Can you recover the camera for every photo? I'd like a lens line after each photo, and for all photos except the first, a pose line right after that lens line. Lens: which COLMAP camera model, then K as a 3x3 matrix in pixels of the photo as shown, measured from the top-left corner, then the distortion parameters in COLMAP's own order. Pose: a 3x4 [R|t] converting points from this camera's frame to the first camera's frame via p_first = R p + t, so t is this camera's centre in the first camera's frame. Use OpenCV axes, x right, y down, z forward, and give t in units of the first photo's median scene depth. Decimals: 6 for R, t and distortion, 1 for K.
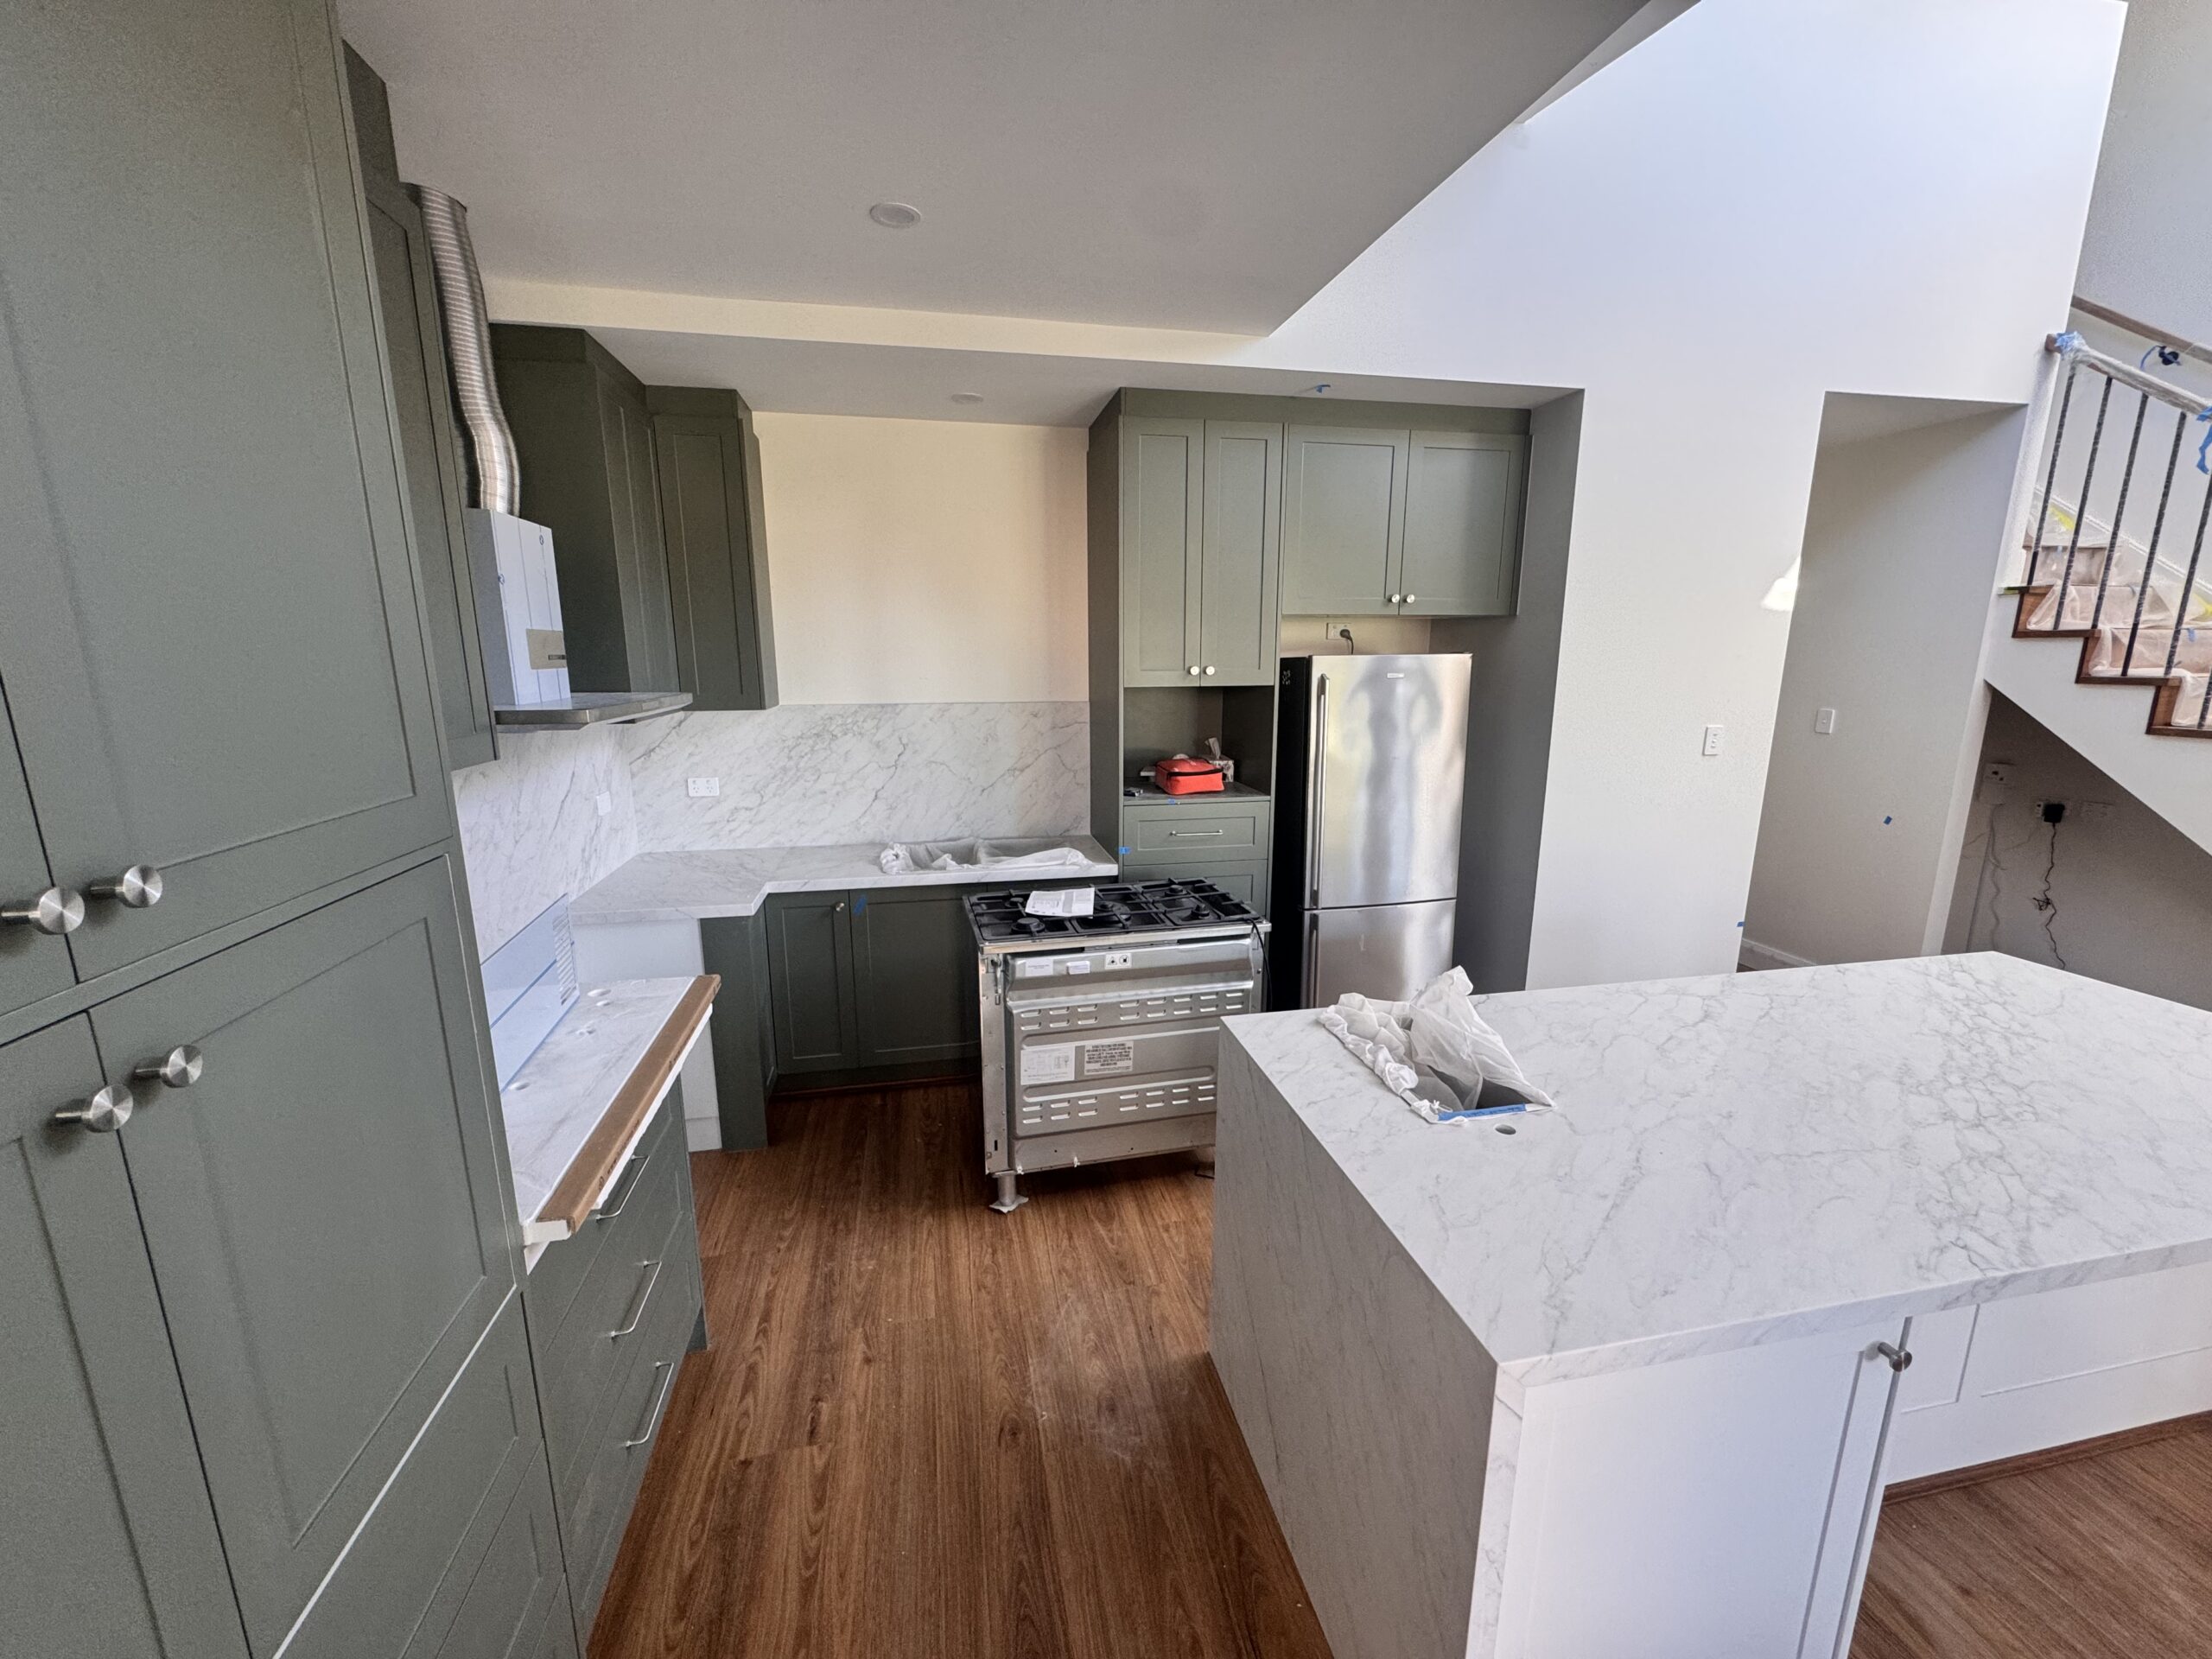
lens RADIAL K [[880.4, 0, 1106.0], [0, 880.4, 829.5], [0, 0, 1]] dist [-0.003521, 0.000691]
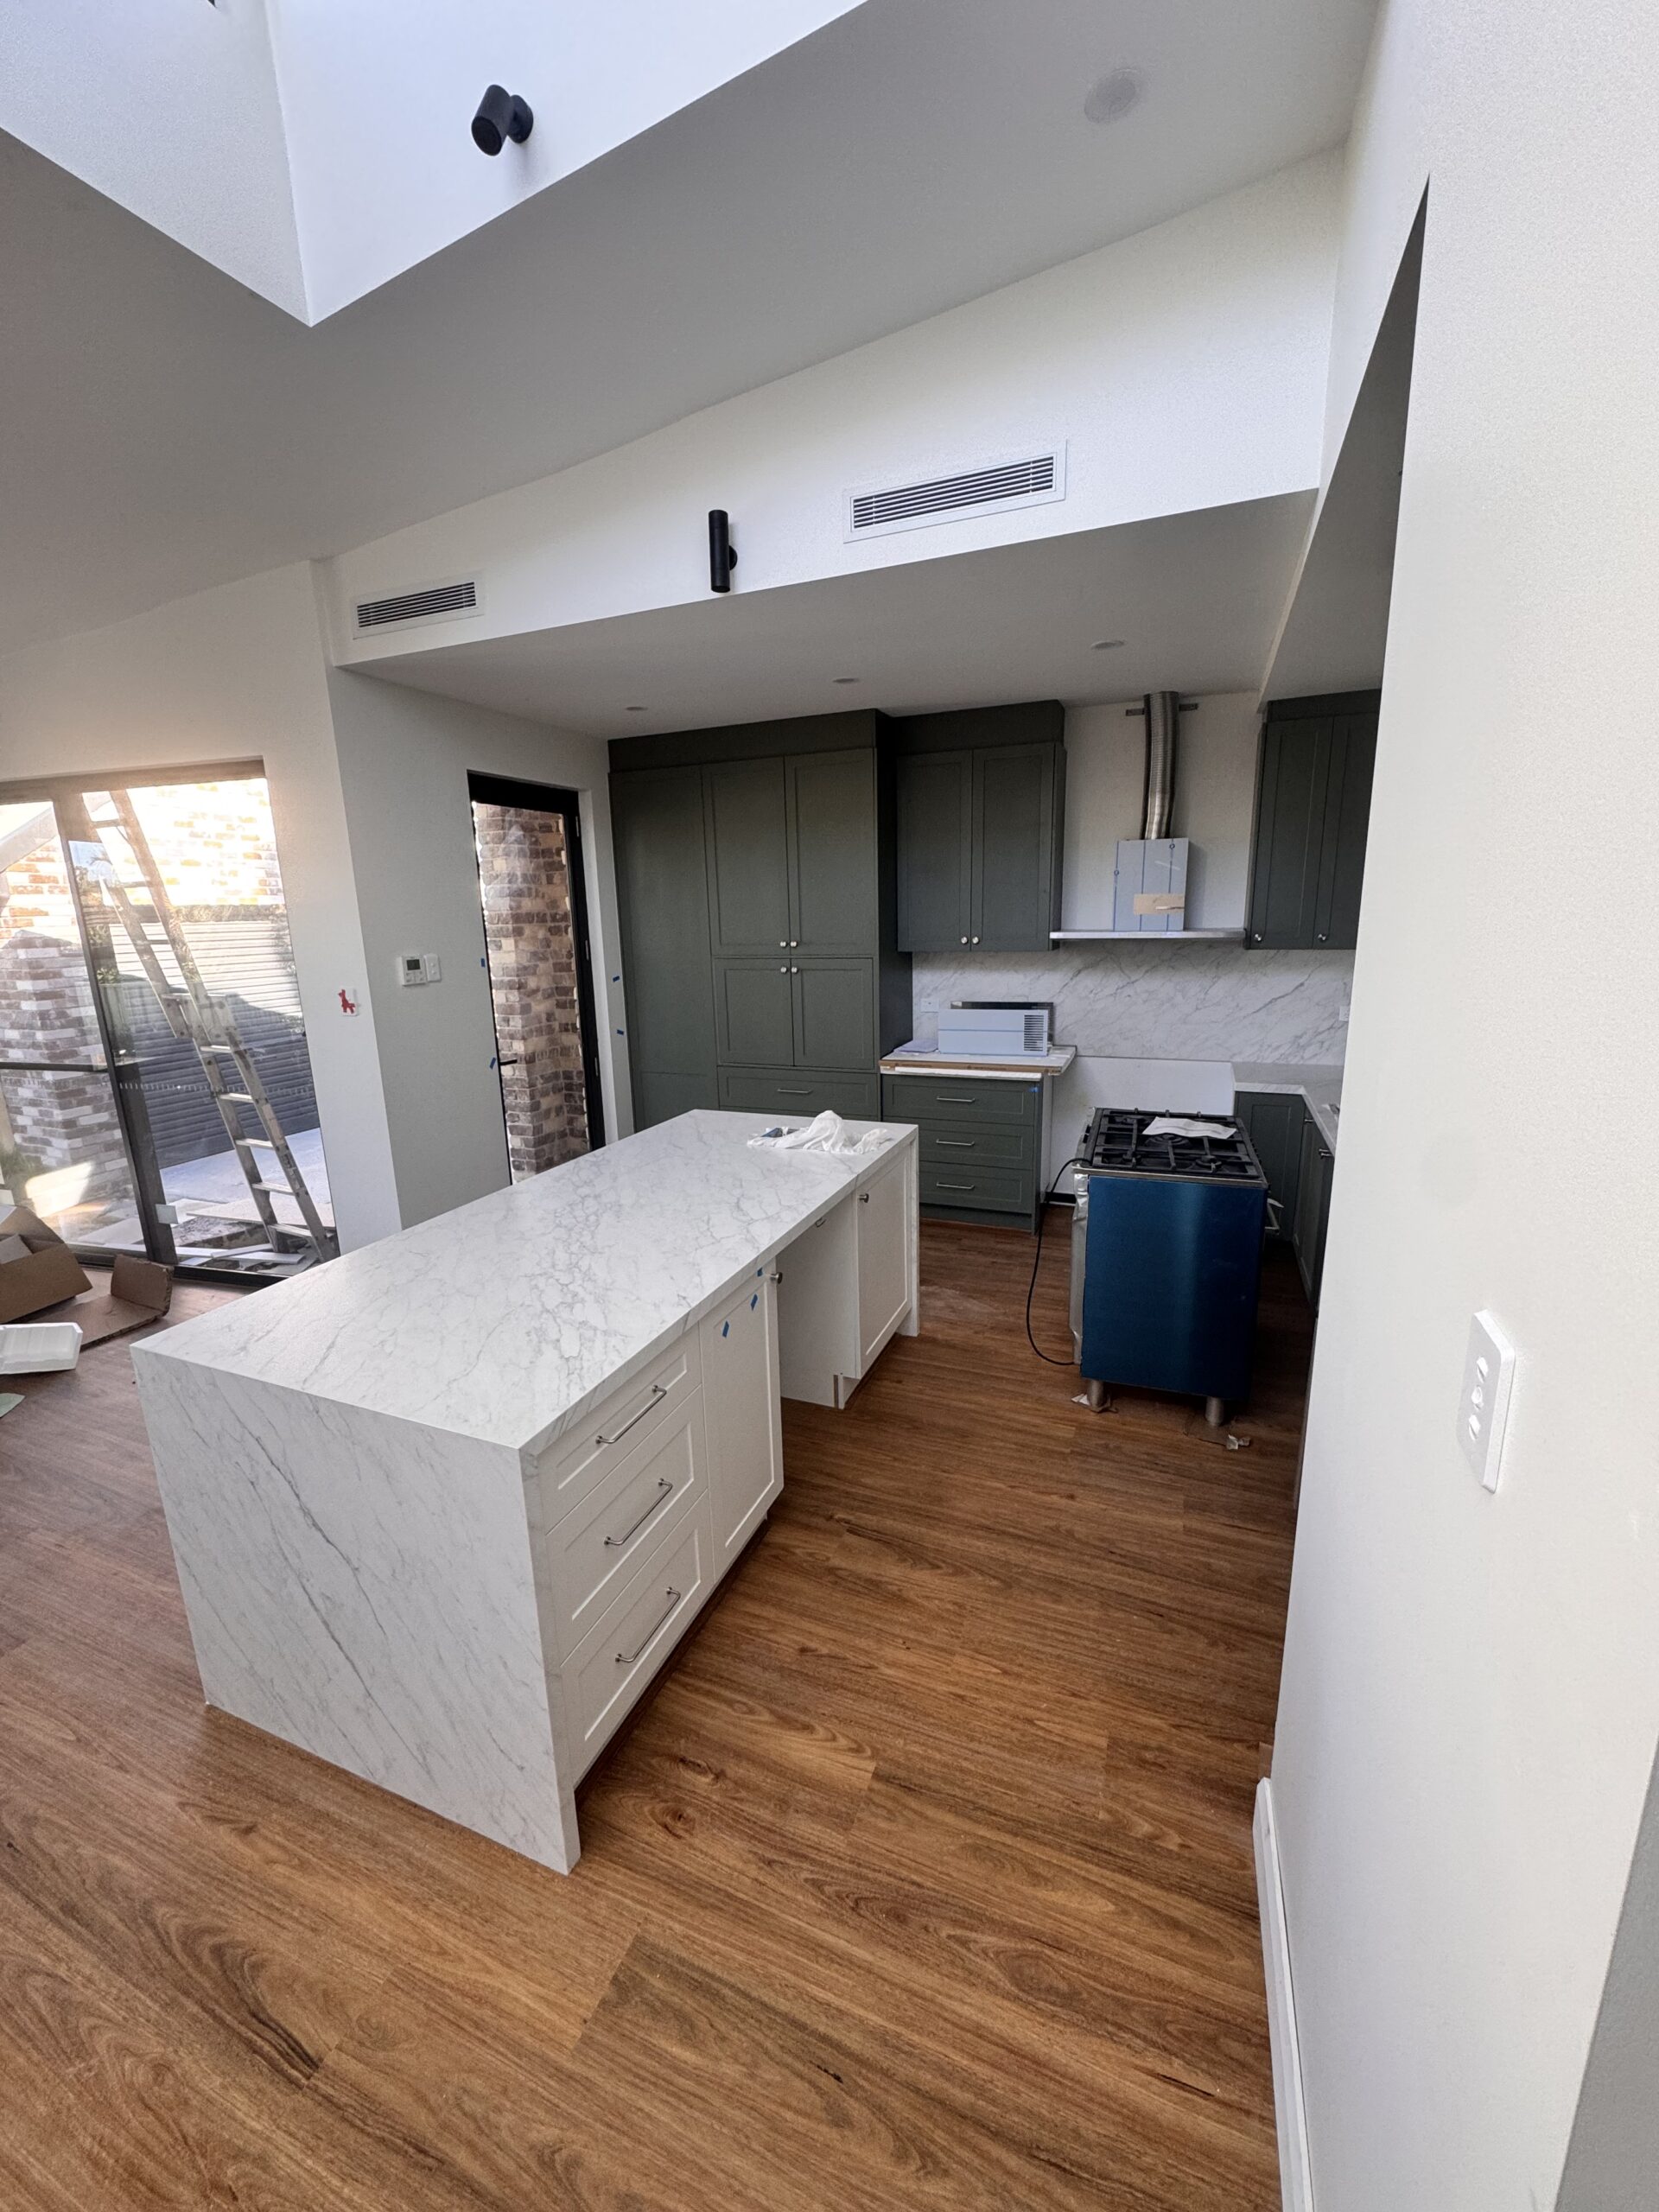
lens RADIAL K [[880.4, 0, 827.1], [0, 880.4, 1099.2], [0, 0, 1]] dist [-0.003521, 0.000691]
pose [[-0.557571, 0.189788, -0.808143, 1.539356], [-0.141998, 0.937361, 0.318104, -0.342053], [0.817894, 0.292120, -0.495696, 1.614634]]
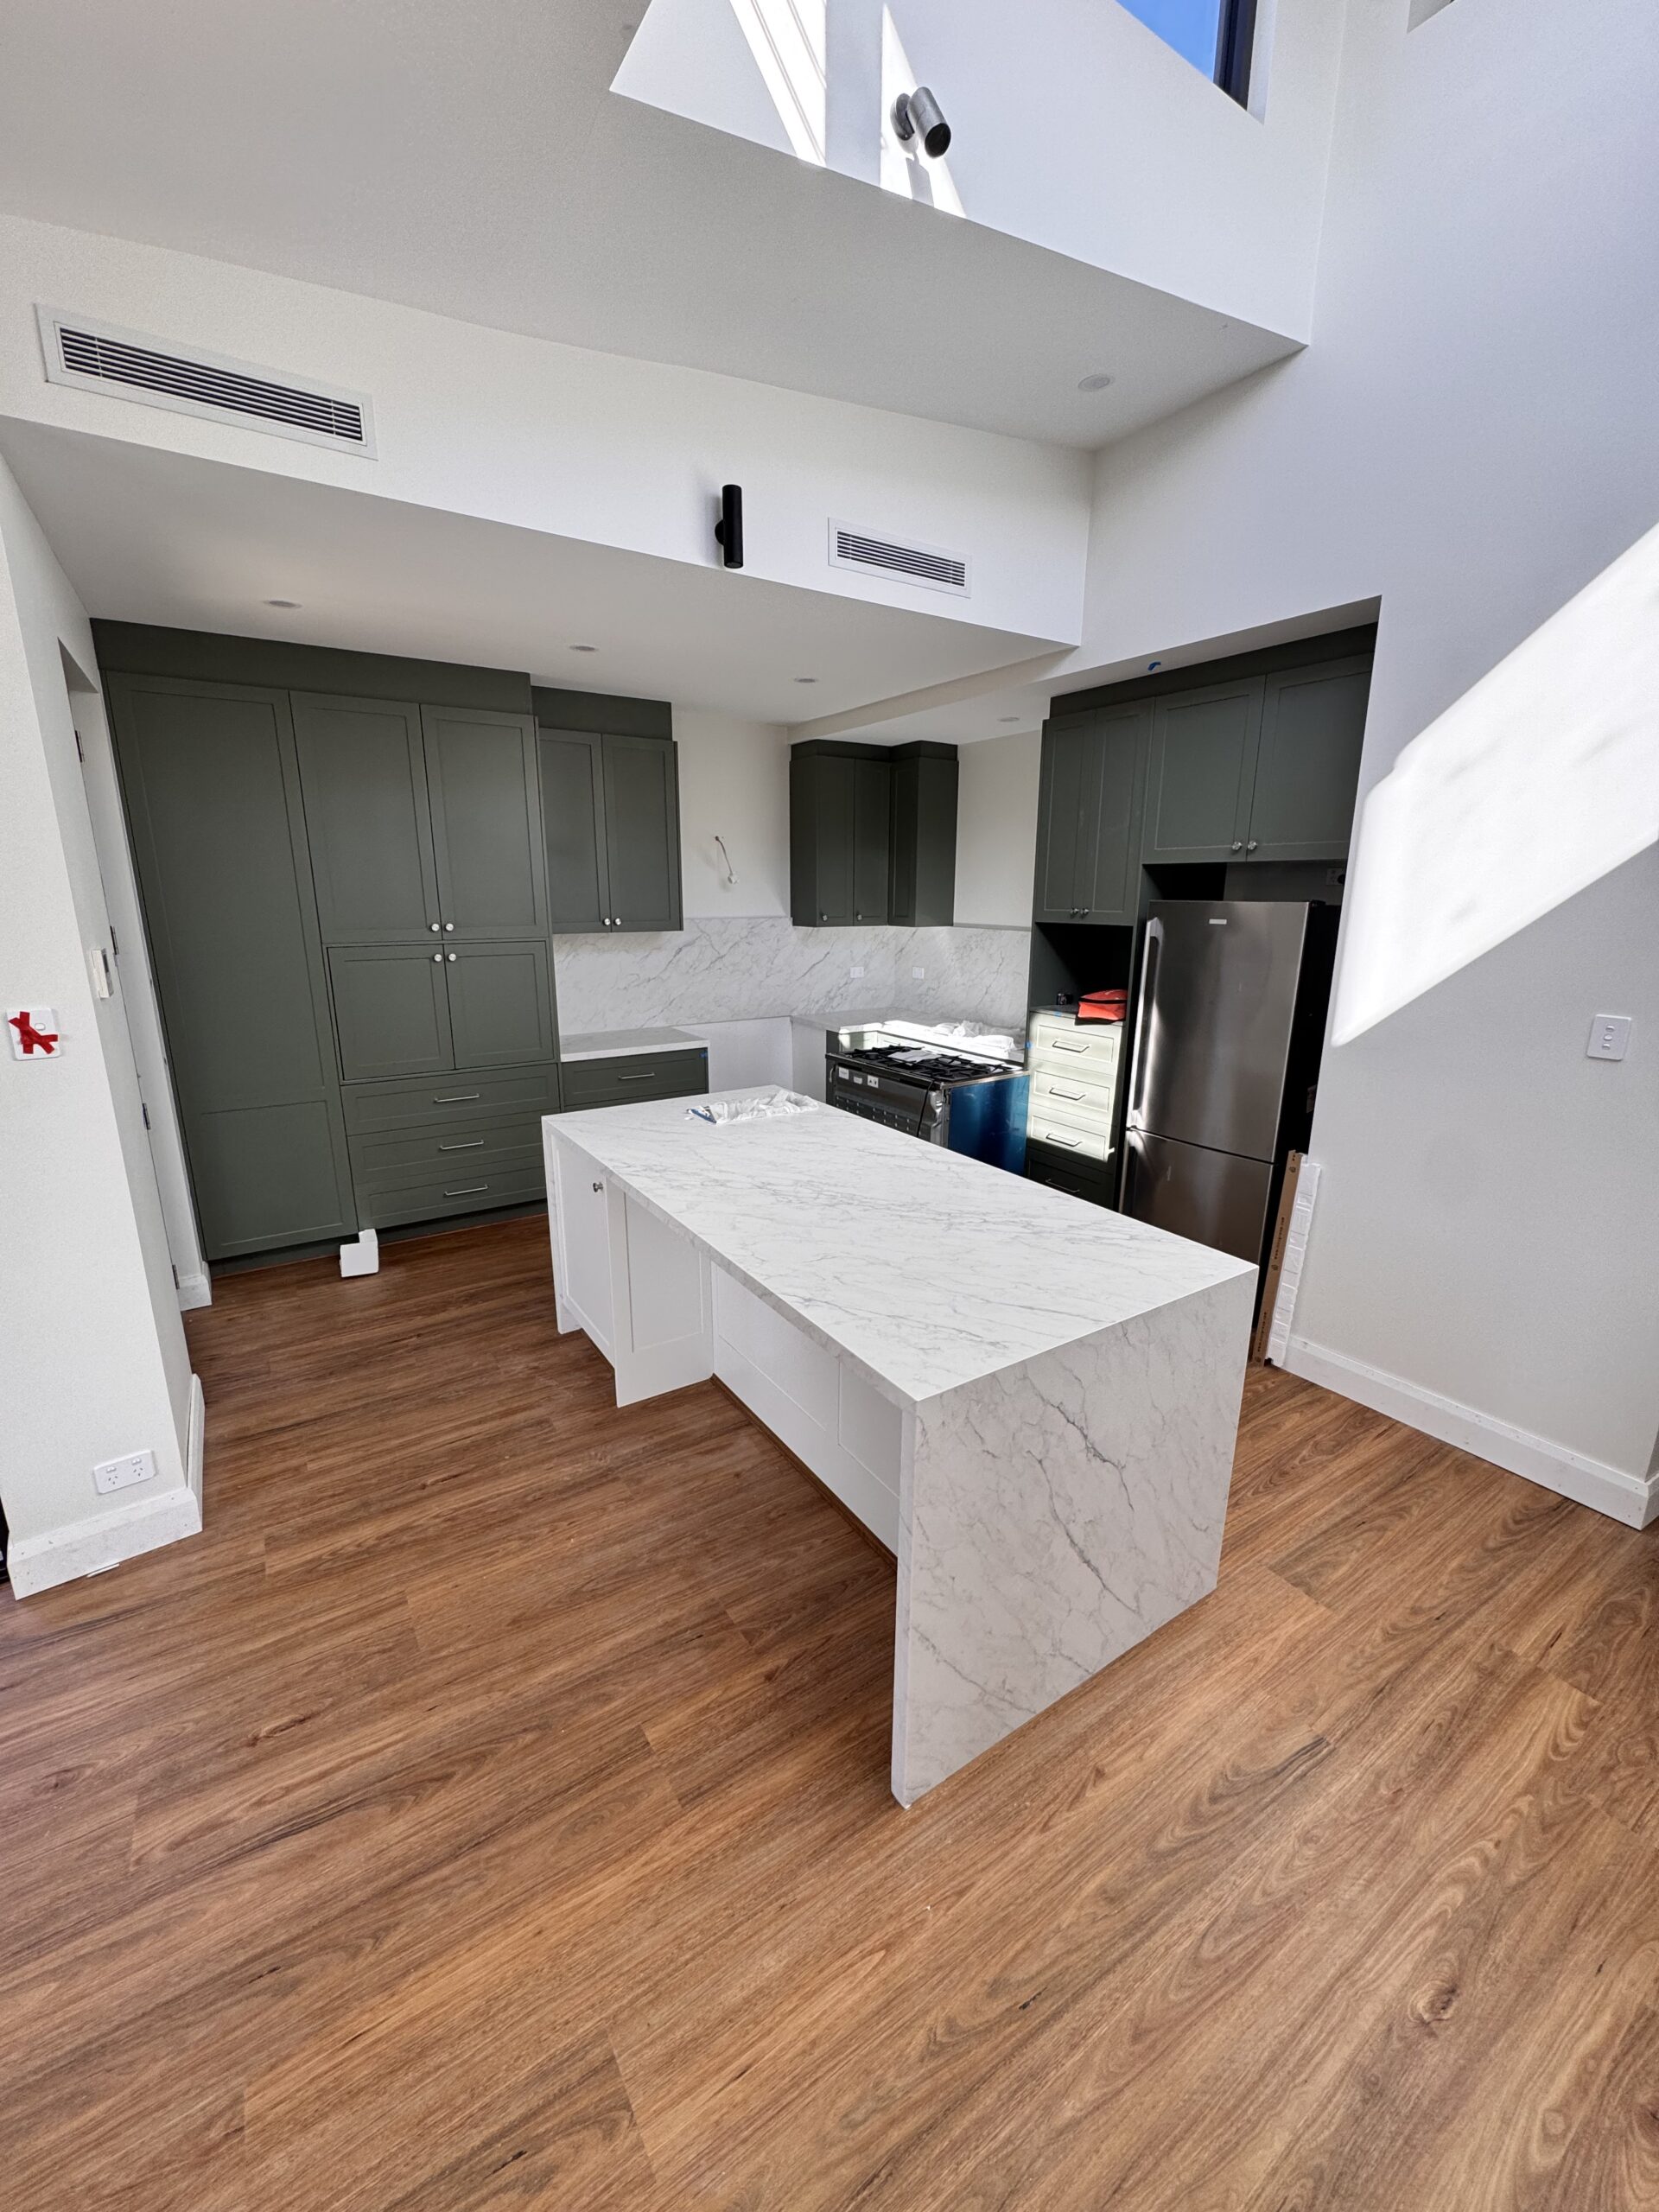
lens RADIAL K [[880.4, 0, 827.1], [0, 880.4, 1099.2], [0, 0, 1]] dist [-0.003521, 0.000691]
pose [[0.371154, 0.219733, -0.902198, 1.831017], [-0.190918, 0.968898, 0.157436, -0.078785], [0.908733, 0.113812, 0.401562, 0.317204]]
